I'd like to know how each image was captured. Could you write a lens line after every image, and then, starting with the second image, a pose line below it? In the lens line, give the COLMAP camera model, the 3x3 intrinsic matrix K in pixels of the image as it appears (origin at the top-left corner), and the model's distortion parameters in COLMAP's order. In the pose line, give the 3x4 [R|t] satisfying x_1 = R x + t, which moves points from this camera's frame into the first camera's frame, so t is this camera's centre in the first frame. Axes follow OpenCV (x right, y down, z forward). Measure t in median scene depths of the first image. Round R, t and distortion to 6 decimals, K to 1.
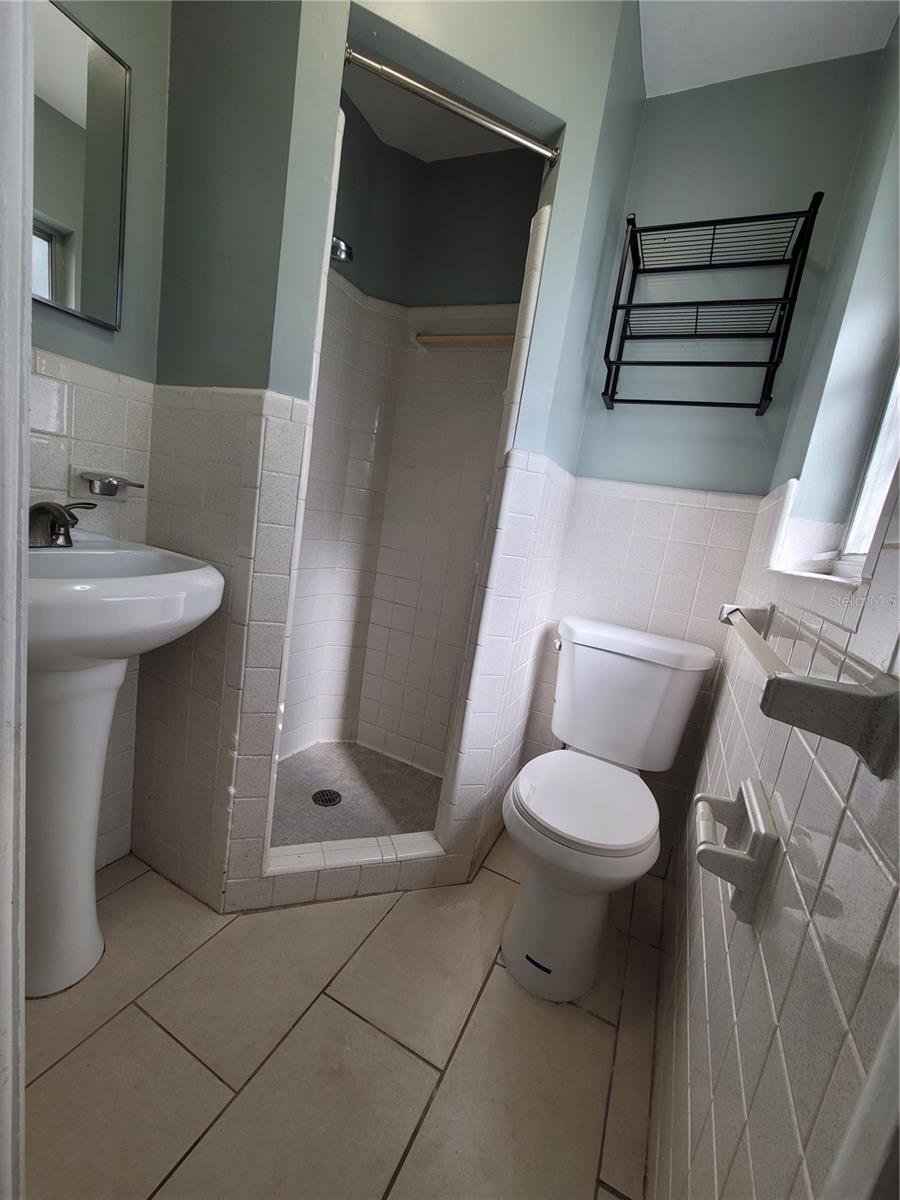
lens RADIAL K [[486.9, 0, 447.4], [0, 486.9, 601.3], [0, 0, 1]] dist [-0.008703, 0.001899]
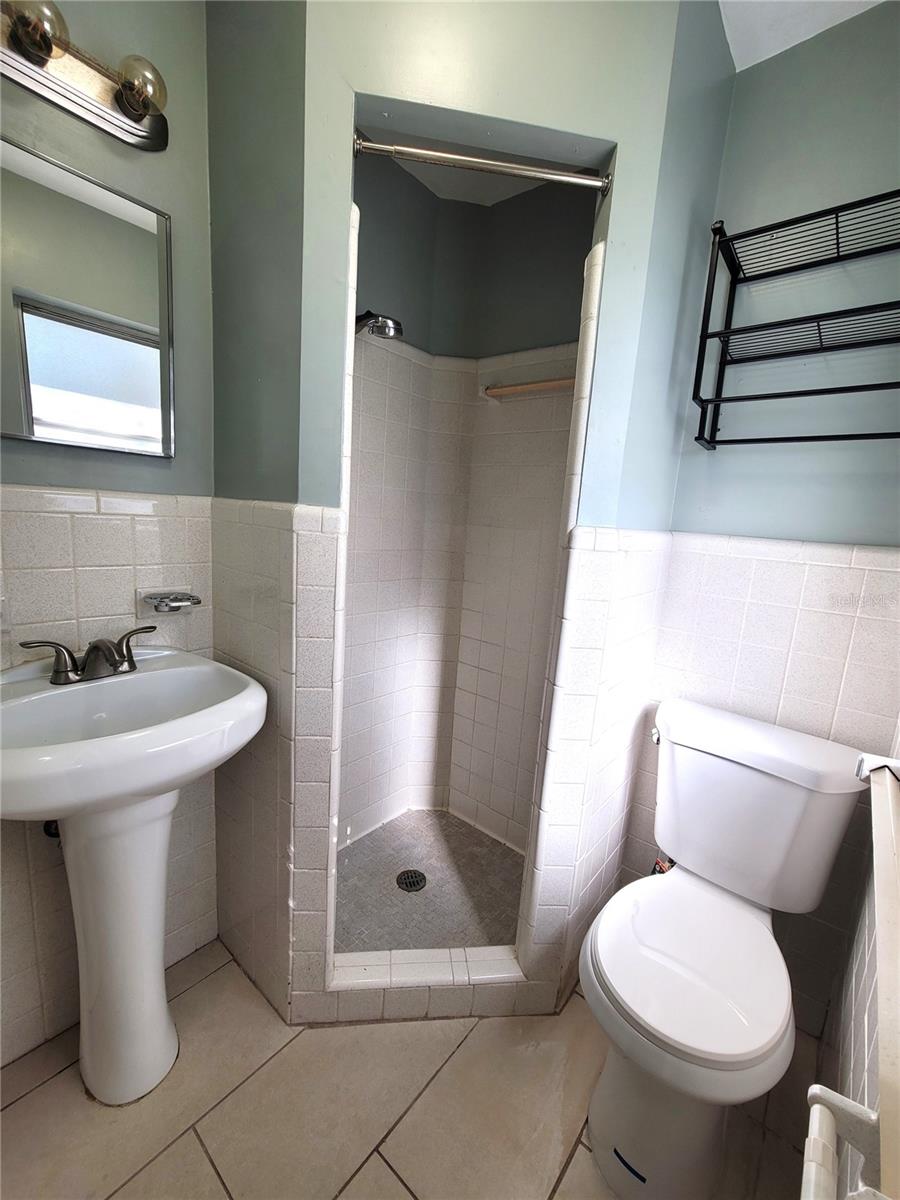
lens RADIAL K [[486.9, 0, 450.1], [0, 486.9, 600.8], [0, 0, 1]] dist [-0.008703, 0.001899]
pose [[0.966810, -0.042787, -0.251887, 0.127459], [0.037002, 0.998932, -0.027664, -0.164857], [0.252801, 0.017425, 0.967361, 0.116224]]
